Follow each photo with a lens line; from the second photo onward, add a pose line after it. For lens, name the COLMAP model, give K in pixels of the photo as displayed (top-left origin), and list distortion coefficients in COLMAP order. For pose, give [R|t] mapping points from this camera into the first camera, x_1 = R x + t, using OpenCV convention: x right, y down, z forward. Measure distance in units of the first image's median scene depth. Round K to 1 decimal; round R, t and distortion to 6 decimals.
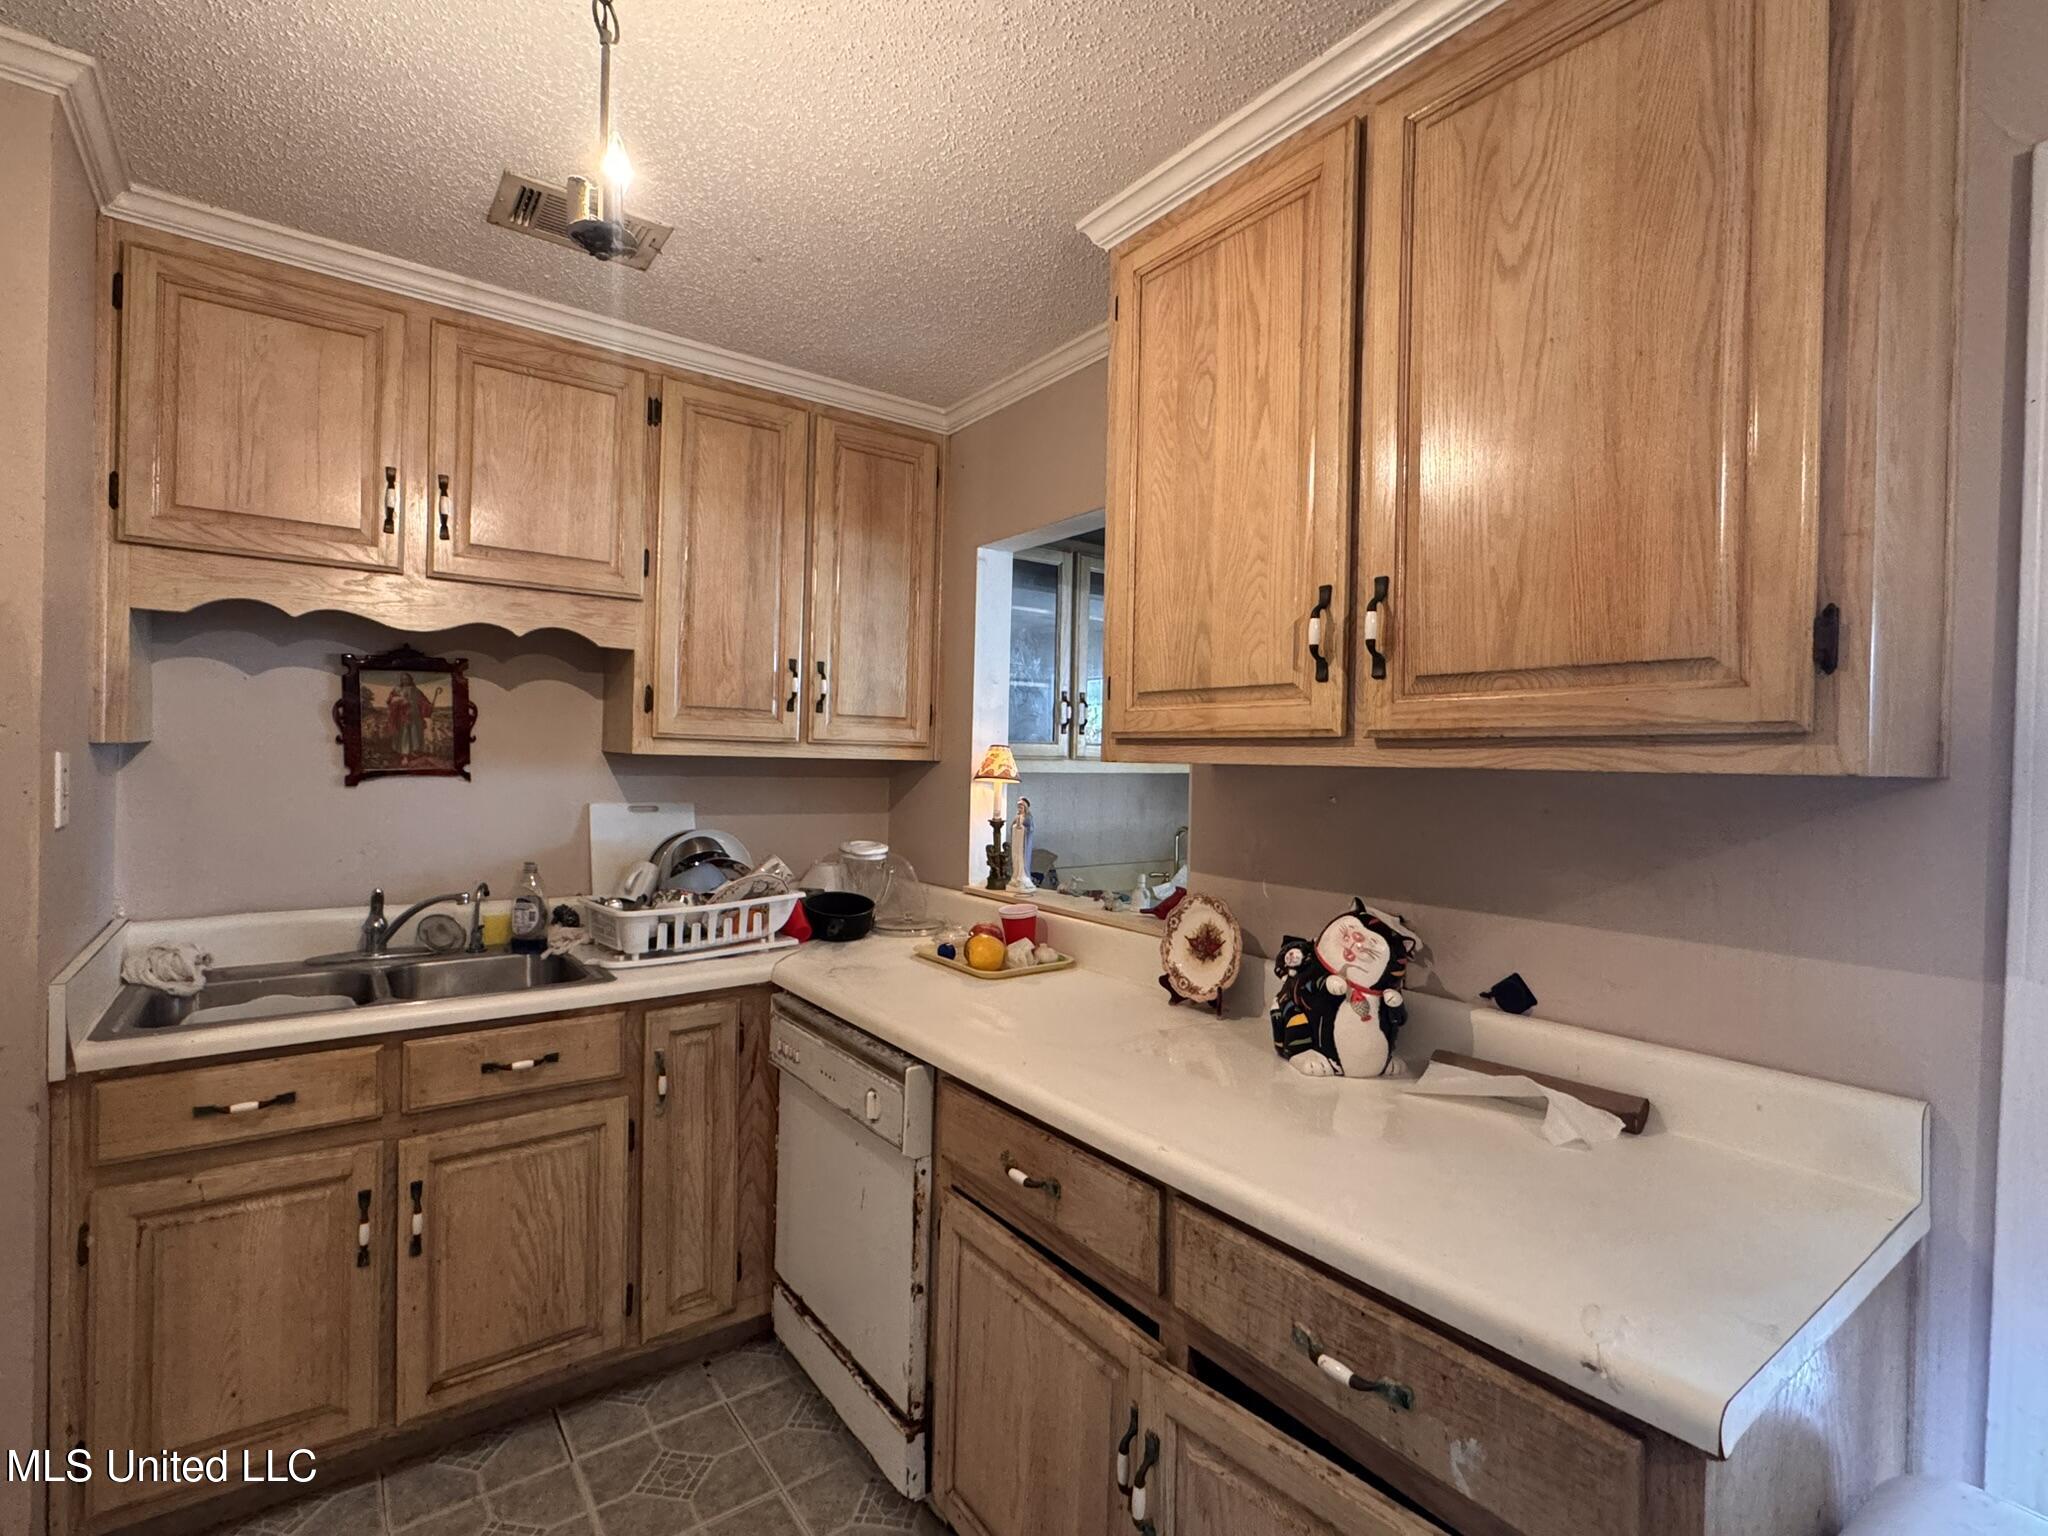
lens RADIAL K [[966.5, 0, 1020.2], [0, 966.5, 766.3], [0, 0, 1]] dist [-0.004493, -0.000074]
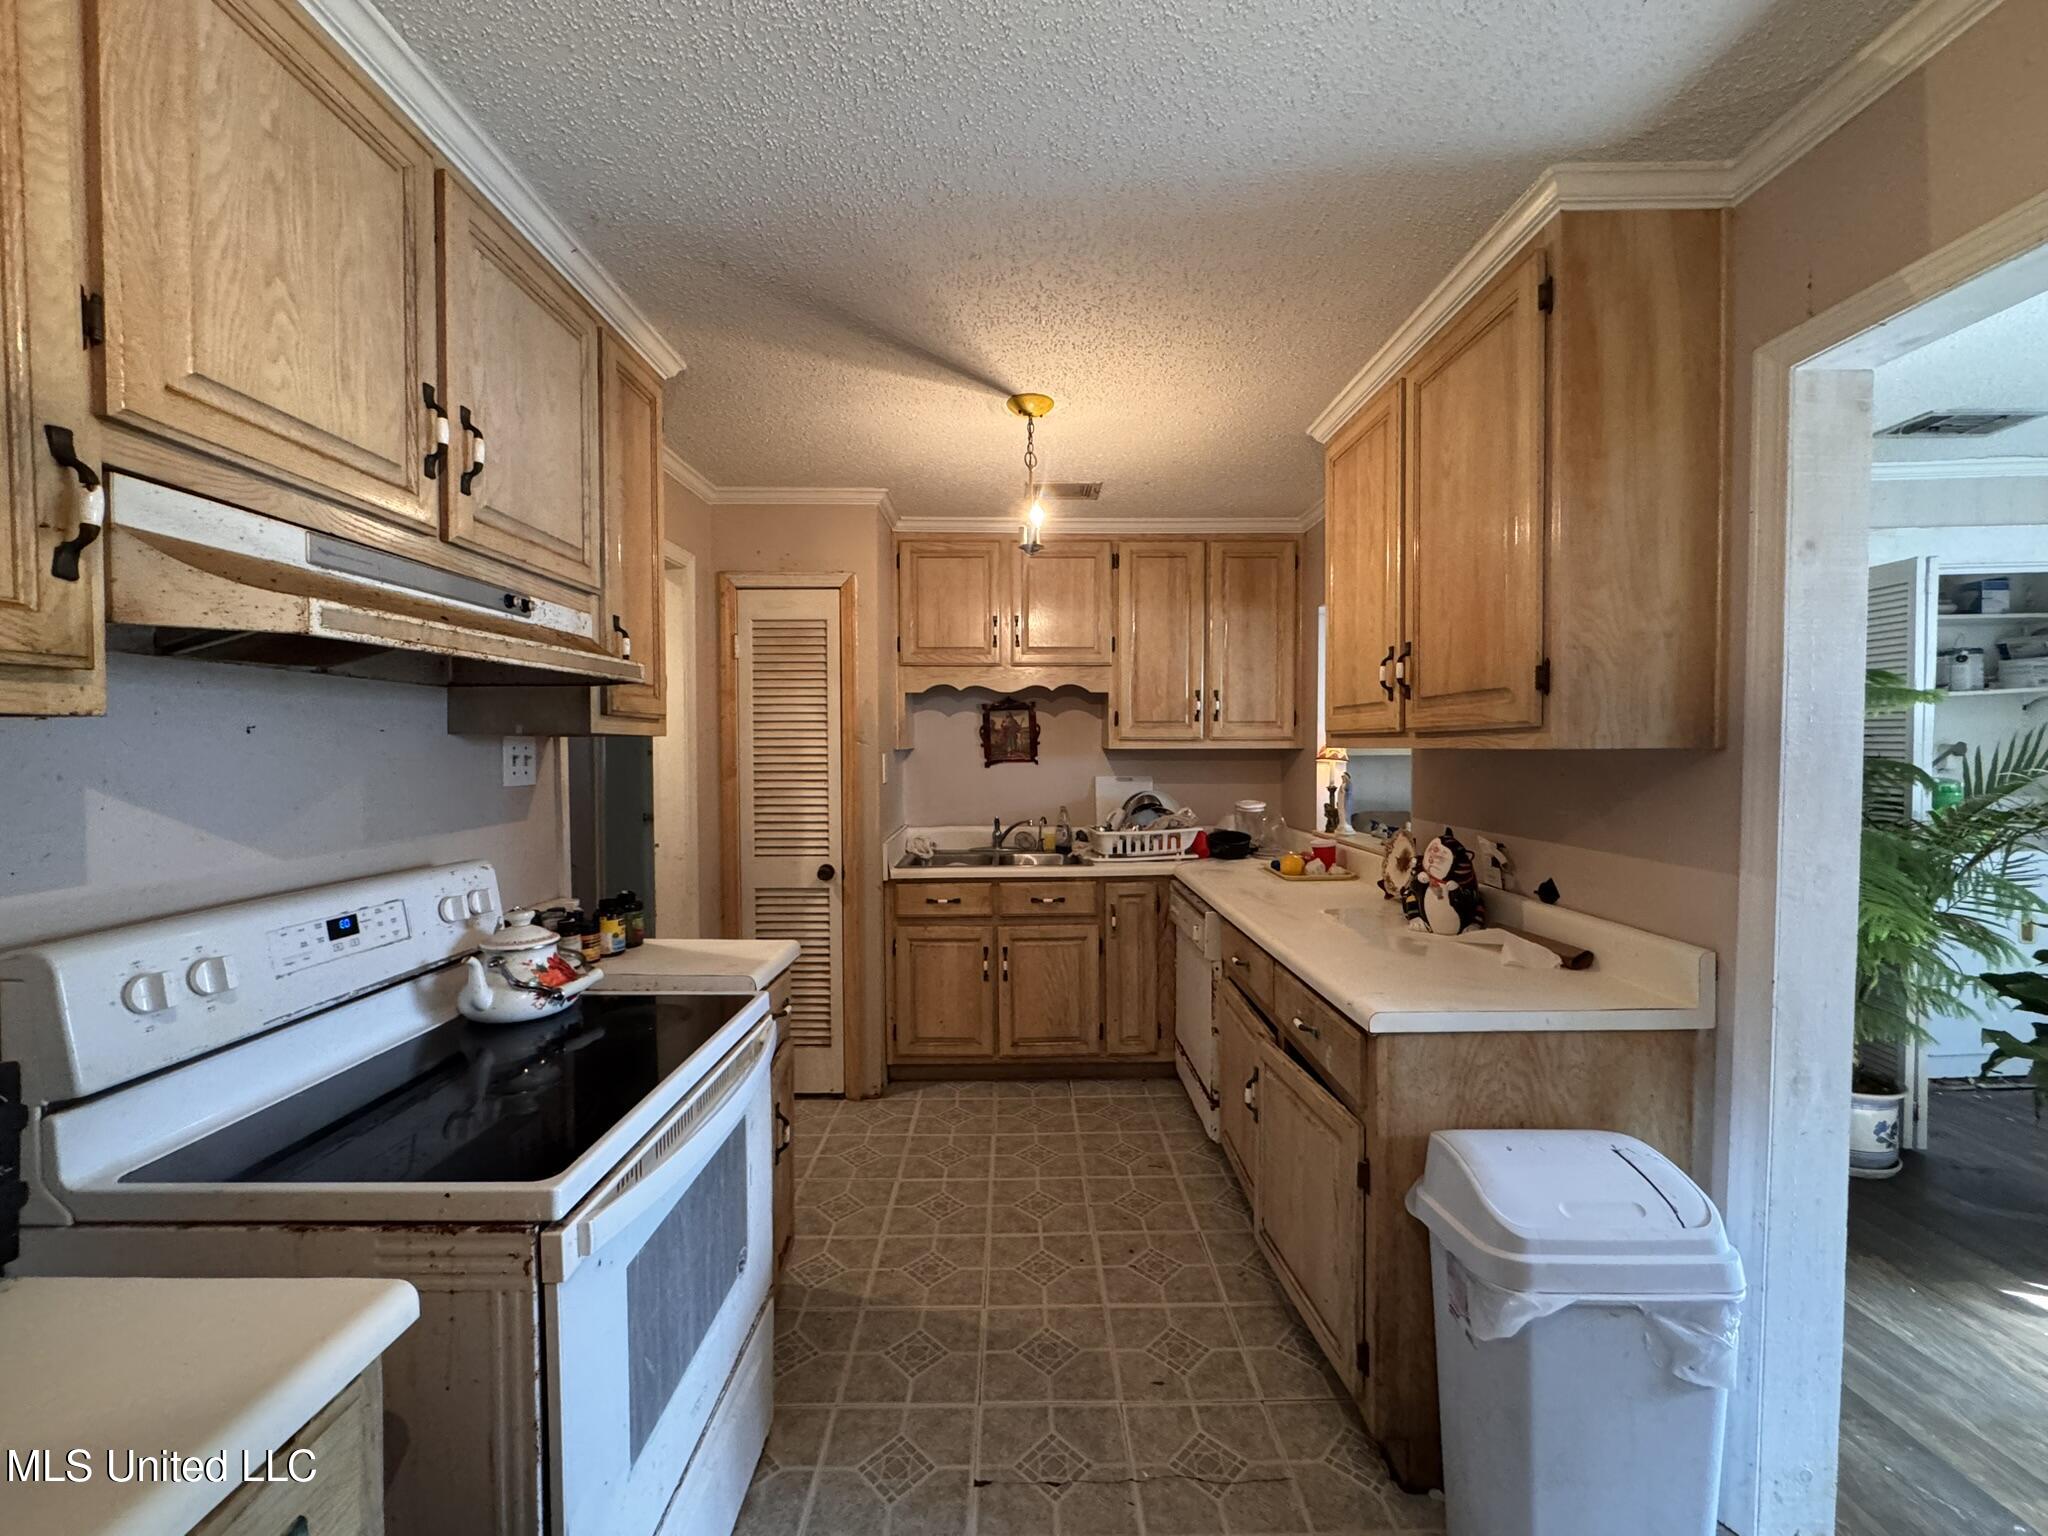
lens RADIAL K [[815.7, 0, 1020.4], [0, 815.7, 766.0], [0, 0, 1]] dist [-0.000680, 0.000171]
pose [[0.808932, -0.009708, -0.587821, 0.460017], [0.017820, 0.999809, 0.008010, 0.005322], [0.587631, -0.016955, 0.808951, -0.438431]]
